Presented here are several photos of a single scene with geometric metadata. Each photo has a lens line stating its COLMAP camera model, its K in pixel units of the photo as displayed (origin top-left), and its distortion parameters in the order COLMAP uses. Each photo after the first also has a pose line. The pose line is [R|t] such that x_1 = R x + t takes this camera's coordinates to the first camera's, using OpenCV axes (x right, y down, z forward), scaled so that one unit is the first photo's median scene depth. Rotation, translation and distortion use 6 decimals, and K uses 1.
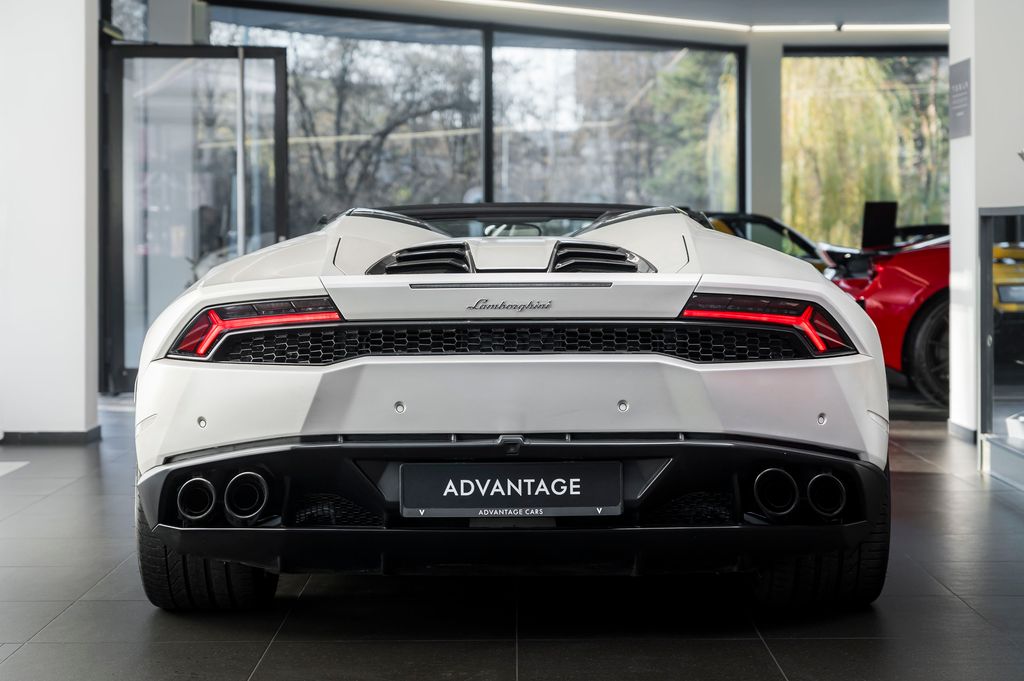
lens RADIAL K [[2087.9, 0, 511.8], [0, 2087.9, 339.0], [0, 0, 1]] dist [0.053825, 0.000000]
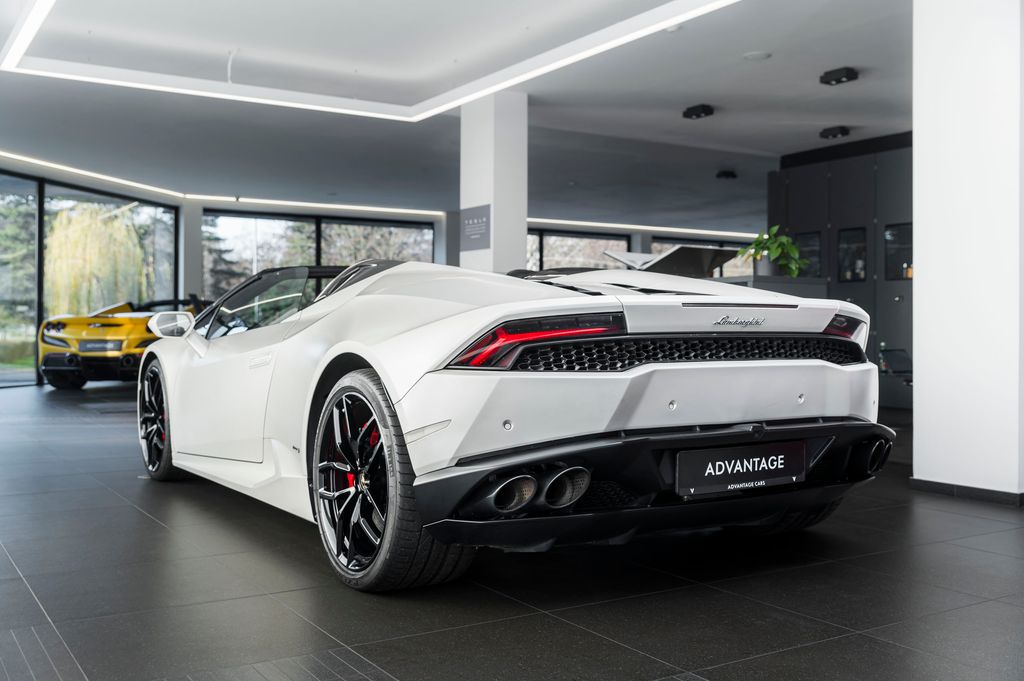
lens RADIAL K [[1023.2, 0, 512.4], [0, 1023.2, 341.5], [0, 0, 1]] dist [-0.013682, 0.000000]
pose [[0.845009, 0.000713, 0.534752, -0.450618], [0.017716, 0.999413, -0.029327, 0.011683], [-0.534459, 0.034256, 0.844500, 0.550079]]
